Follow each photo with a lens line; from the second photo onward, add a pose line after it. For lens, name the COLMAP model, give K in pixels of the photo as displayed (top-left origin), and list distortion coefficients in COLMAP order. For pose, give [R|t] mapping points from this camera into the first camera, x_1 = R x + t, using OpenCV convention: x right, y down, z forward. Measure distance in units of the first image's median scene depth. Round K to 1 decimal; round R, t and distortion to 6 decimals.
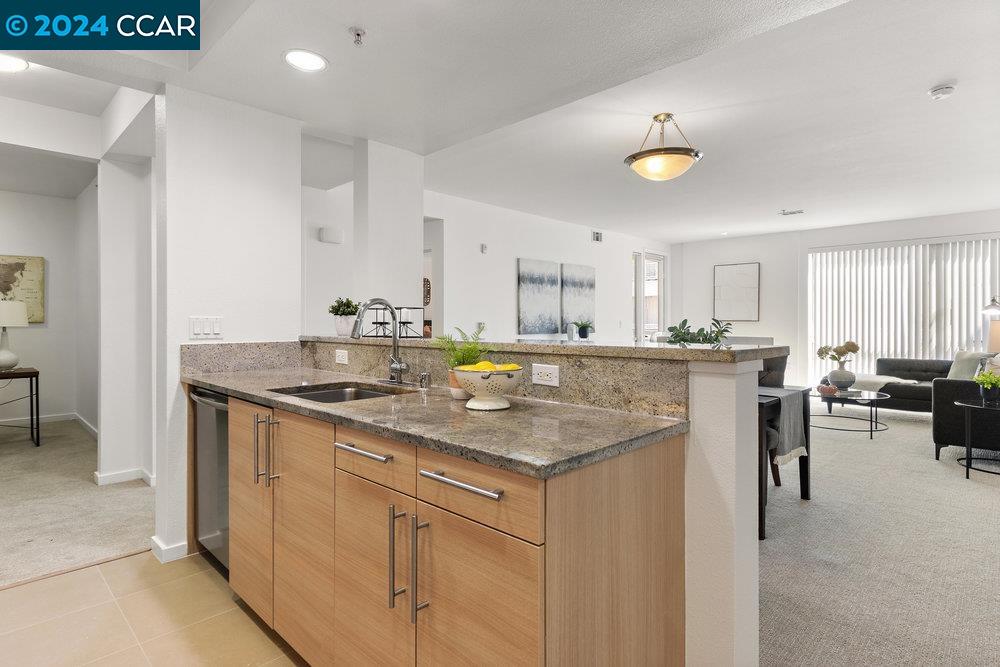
lens RADIAL K [[528.6, 0, 505.5], [0, 528.6, 322.0], [0, 0, 1]] dist [-0.000017, 0.000494]
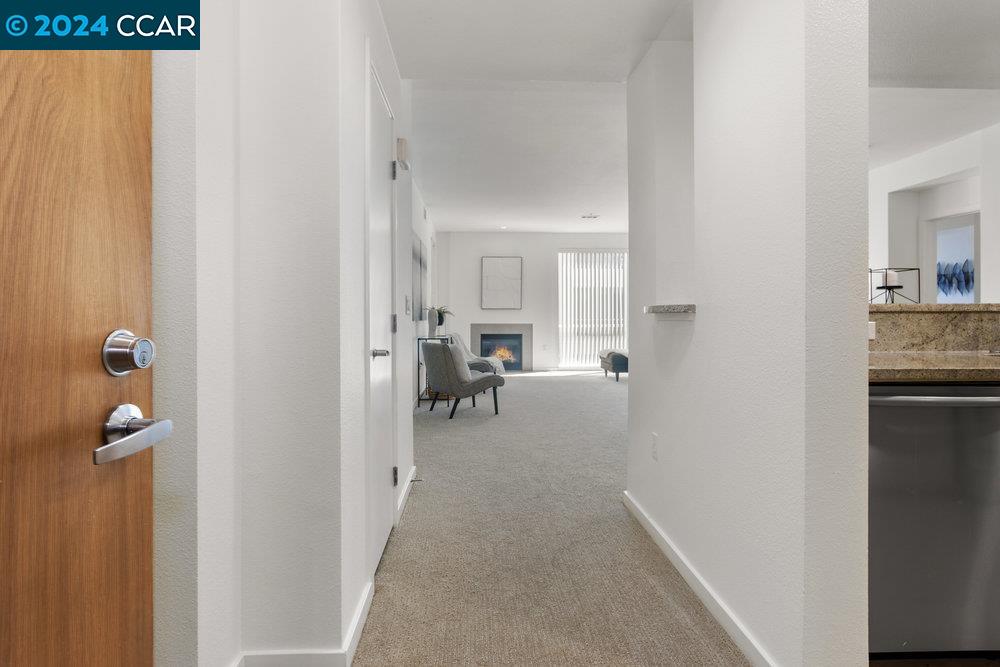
lens RADIAL K [[528.6, 0, 497.3], [0, 528.6, 318.0], [0, 0, 1]] dist [-0.000017, 0.000494]
pose [[0.682932, -0.005463, 0.730462, -0.477394], [0.004644, 0.999984, 0.003136, 0.017214], [-0.730467, 0.001250, 0.682946, 0.338808]]
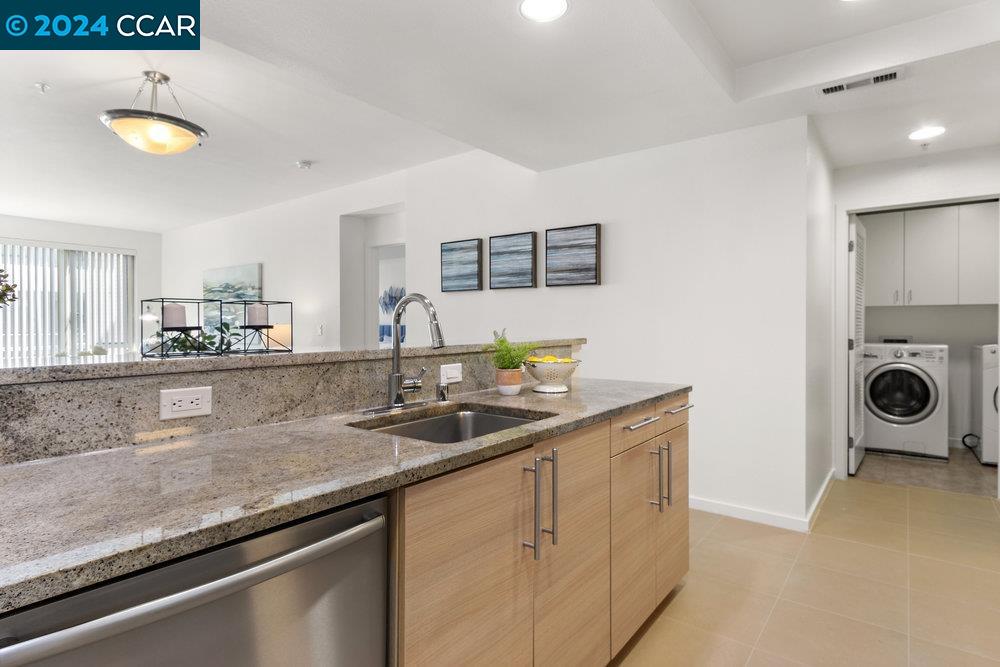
lens RADIAL K [[528.6, 0, 497.8], [0, 528.6, 323.4], [0, 0, 1]] dist [-0.000017, 0.000494]
pose [[-0.114939, 0.002703, 0.993369, -0.313029], [0.002393, 0.999994, -0.002444, -0.000197], [-0.993370, 0.002096, -0.114945, 0.307684]]
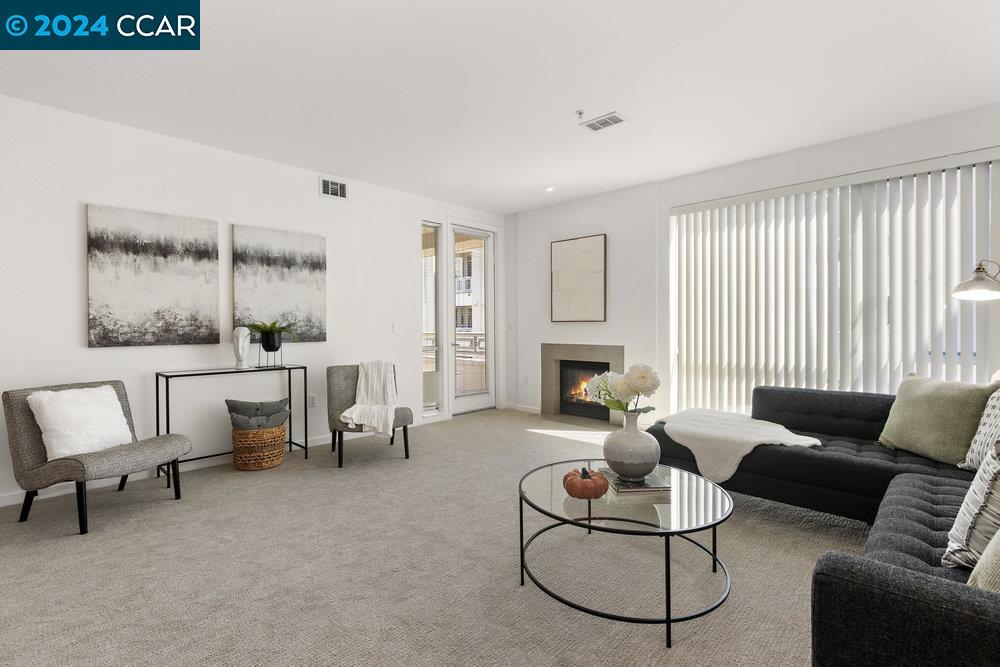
lens RADIAL K [[464.6, 0, 503.7], [0, 464.6, 332.2], [0, 0, 1]] dist [-0.004274, -0.000207]
pose [[0.999903, -0.007483, 0.011748, 0.433357], [0.007350, 0.999909, 0.011319, 0.006103], [-0.011832, -0.011232, 0.999867, 0.519863]]
